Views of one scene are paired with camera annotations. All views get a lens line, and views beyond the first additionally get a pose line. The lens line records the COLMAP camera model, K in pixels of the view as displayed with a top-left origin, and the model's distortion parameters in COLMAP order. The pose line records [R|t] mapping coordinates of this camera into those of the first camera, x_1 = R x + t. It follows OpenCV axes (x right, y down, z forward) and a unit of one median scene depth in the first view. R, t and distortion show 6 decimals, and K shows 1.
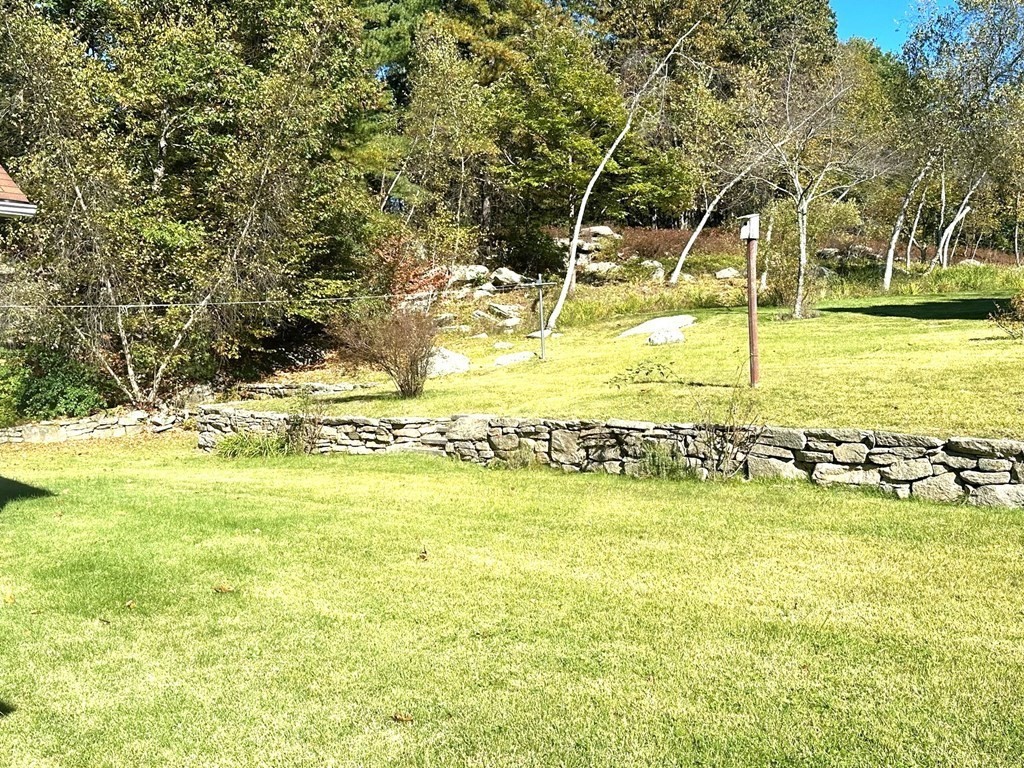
lens RADIAL K [[988.5, 0, 510.7], [0, 988.5, 369.5], [0, 0, 1]] dist [0.085164, -0.005951]
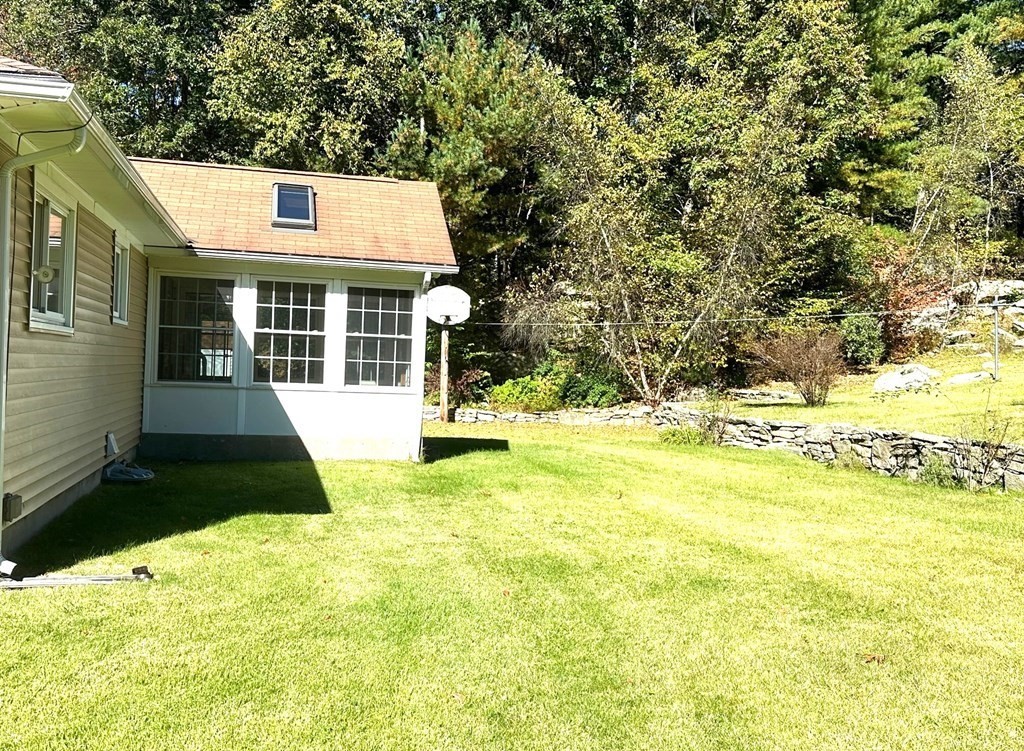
lens RADIAL K [[1047.4, 0, 512.0], [0, 1047.4, 375.5], [0, 0, 1]] dist [0.001574, -0.010307]
pose [[0.804541, 0.045568, -0.592147, 0.356719], [-0.048050, 0.998778, 0.011576, -0.004911], [0.591950, 0.019139, 0.805747, -0.194786]]
